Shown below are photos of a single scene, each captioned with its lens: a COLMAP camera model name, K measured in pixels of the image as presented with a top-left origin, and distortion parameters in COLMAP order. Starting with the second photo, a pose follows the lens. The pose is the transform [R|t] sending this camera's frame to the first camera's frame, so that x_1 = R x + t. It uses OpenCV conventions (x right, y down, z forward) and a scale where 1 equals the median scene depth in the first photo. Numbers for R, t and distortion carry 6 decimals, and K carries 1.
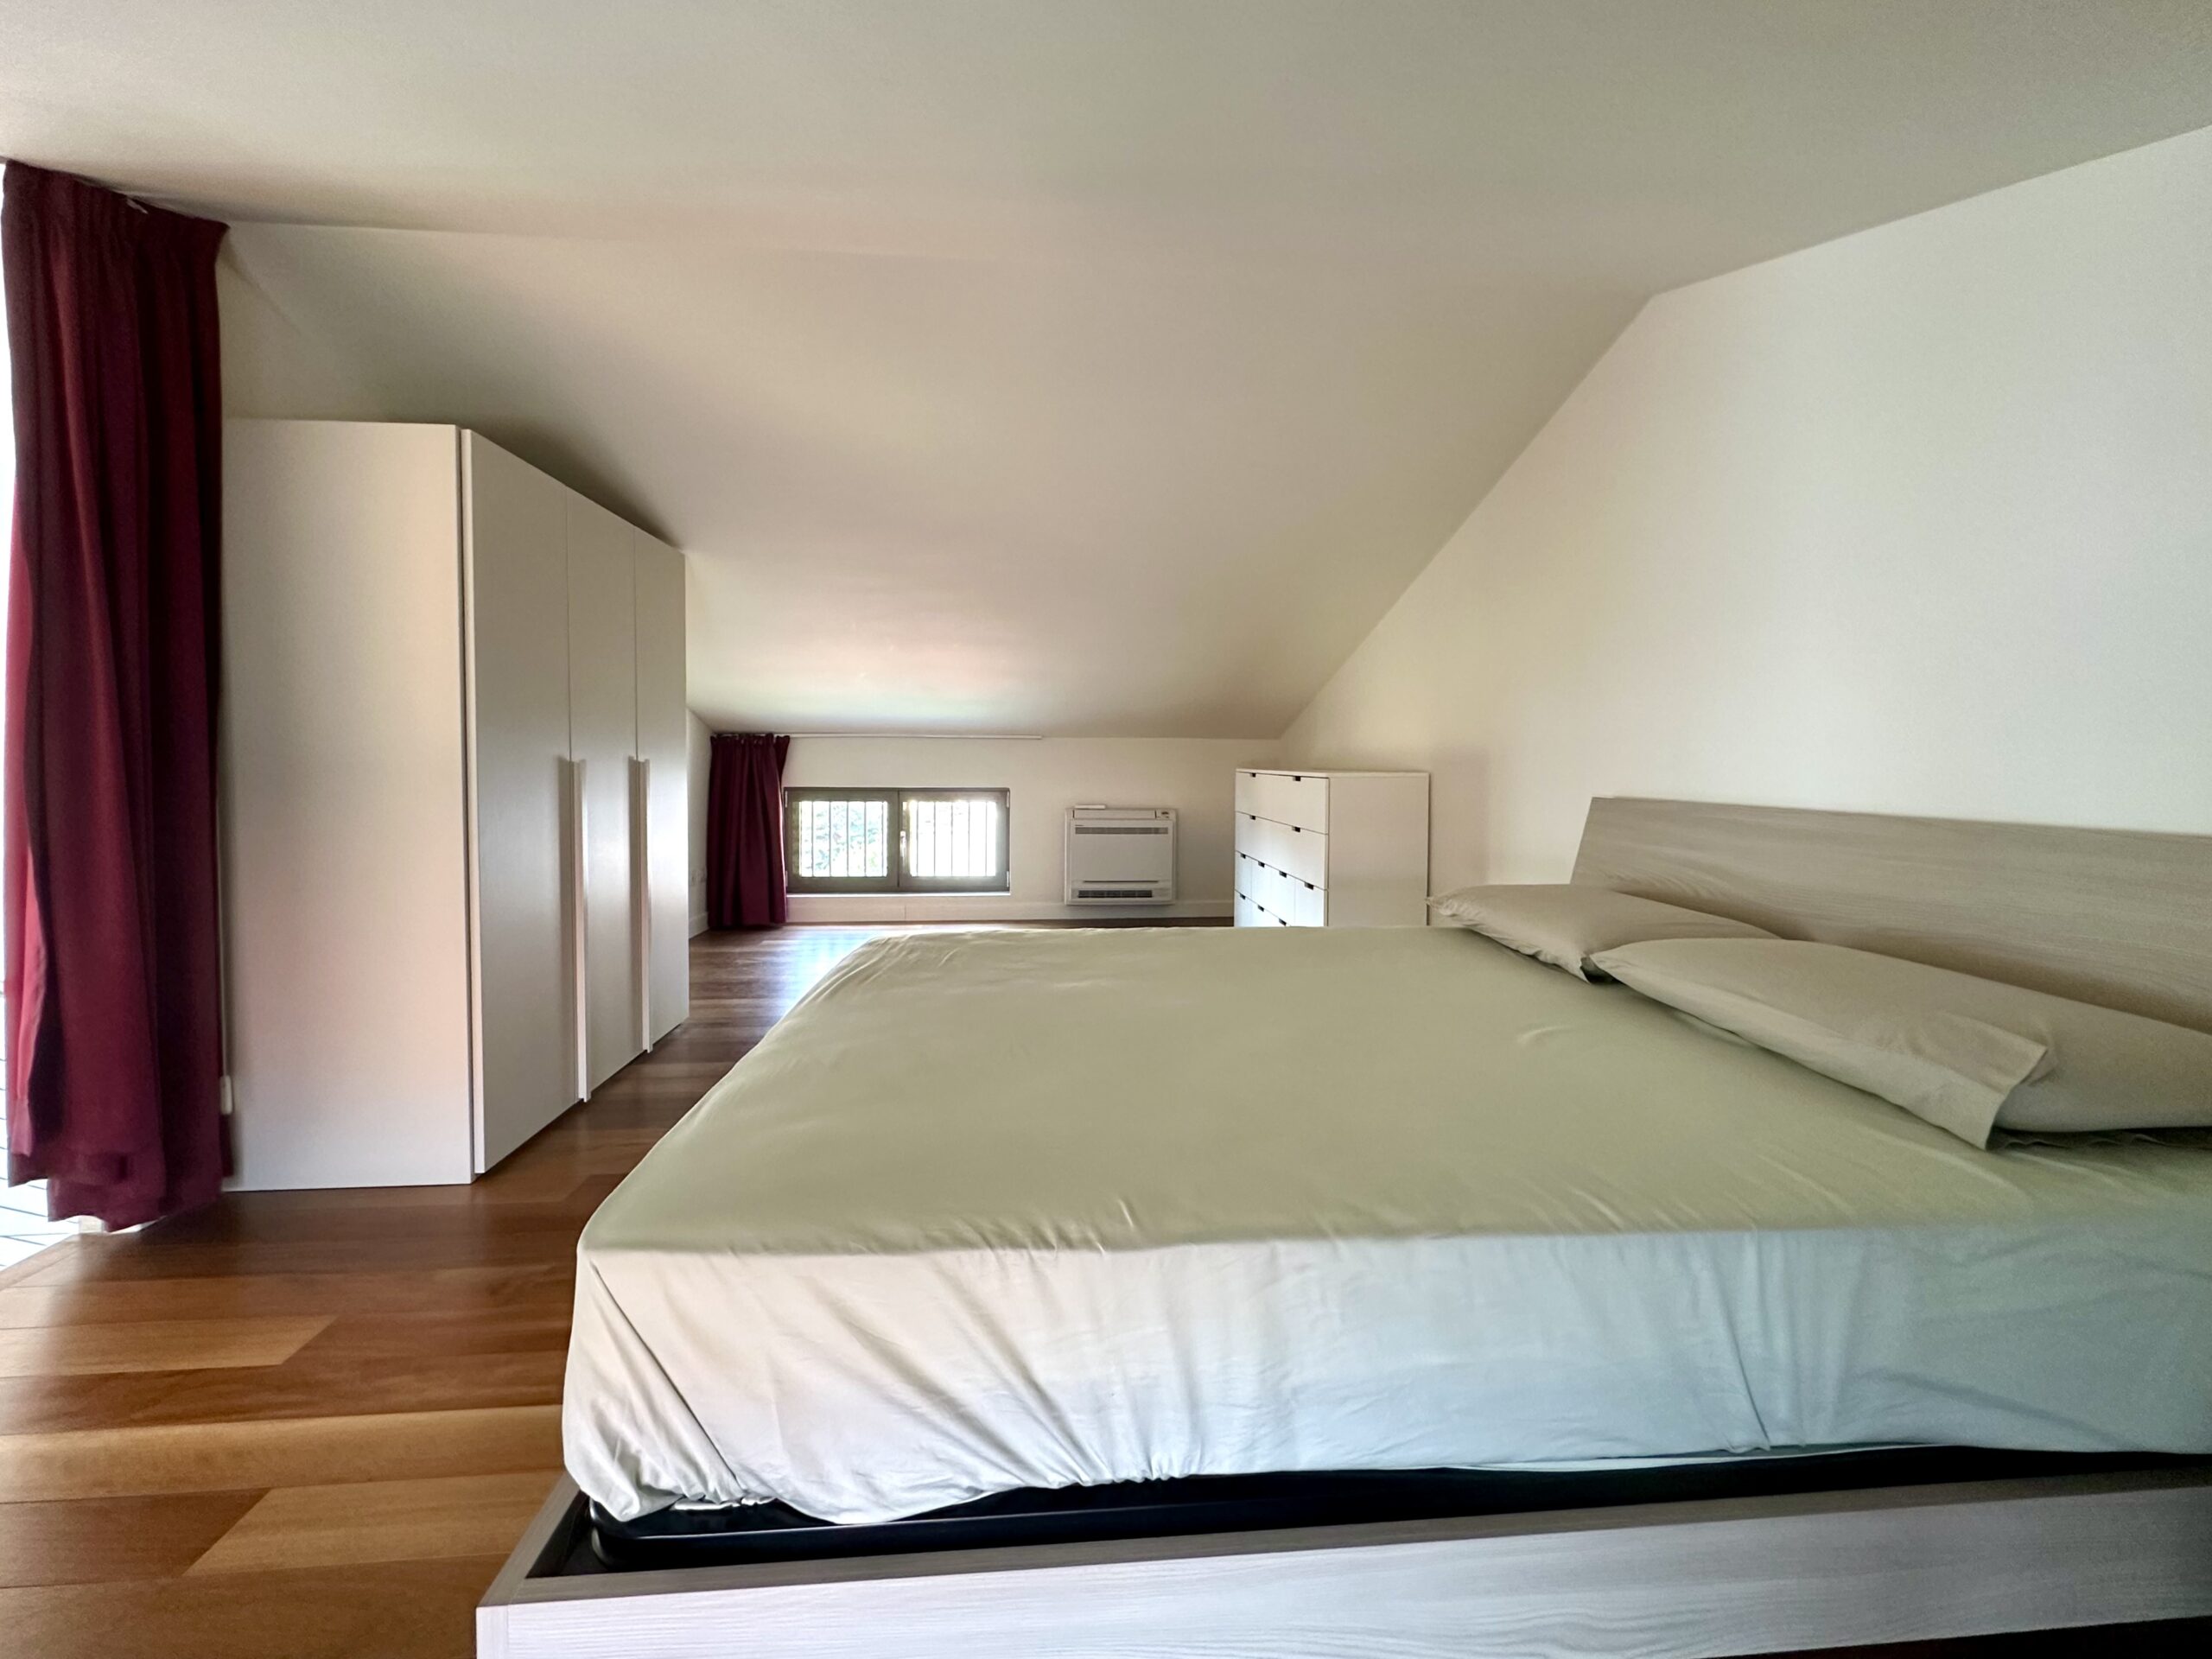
lens RADIAL K [[921.5, 0, 1107.5], [0, 921.5, 785.2], [0, 0, 1]] dist [-0.006984, -0.000328]
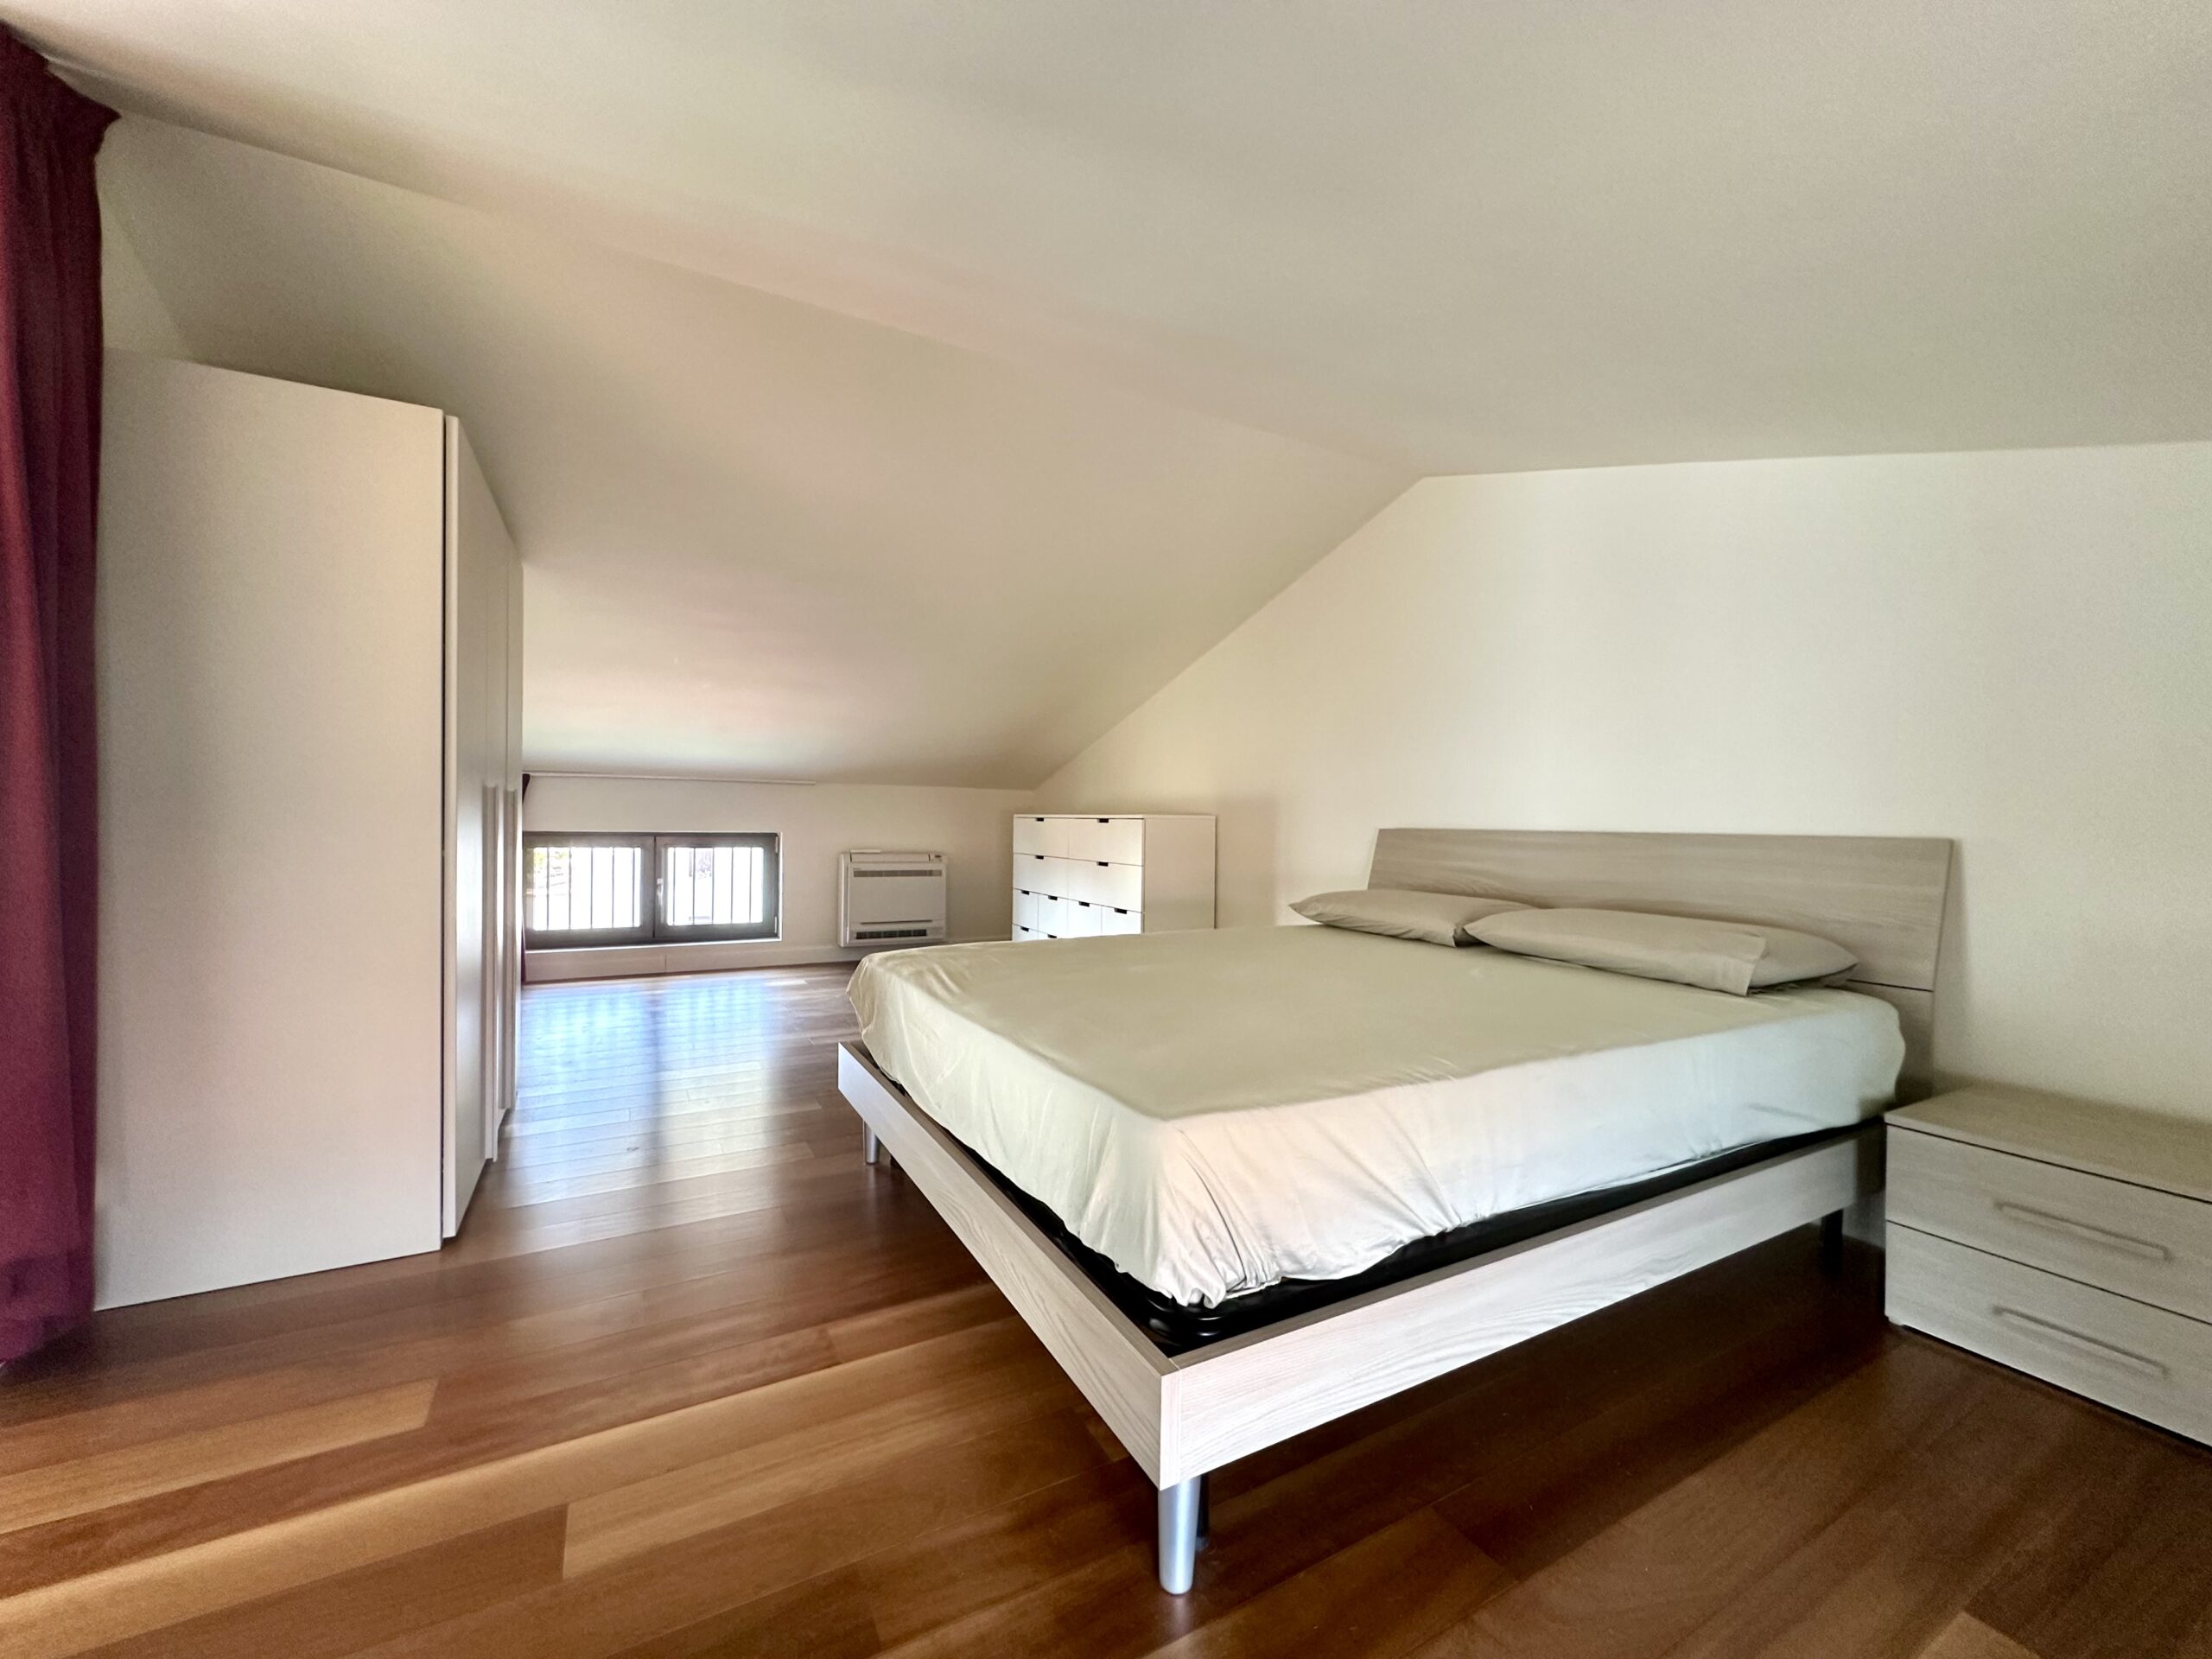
lens RADIAL K [[889.4, 0, 1104.6], [0, 889.4, 829.8], [0, 0, 1]] dist [-0.004026, 0.000490]
pose [[0.916957, 0.002601, 0.398977, -0.238796], [0.003250, 0.999897, -0.013988, 0.019995], [-0.398972, 0.014123, 0.916854, -0.033981]]
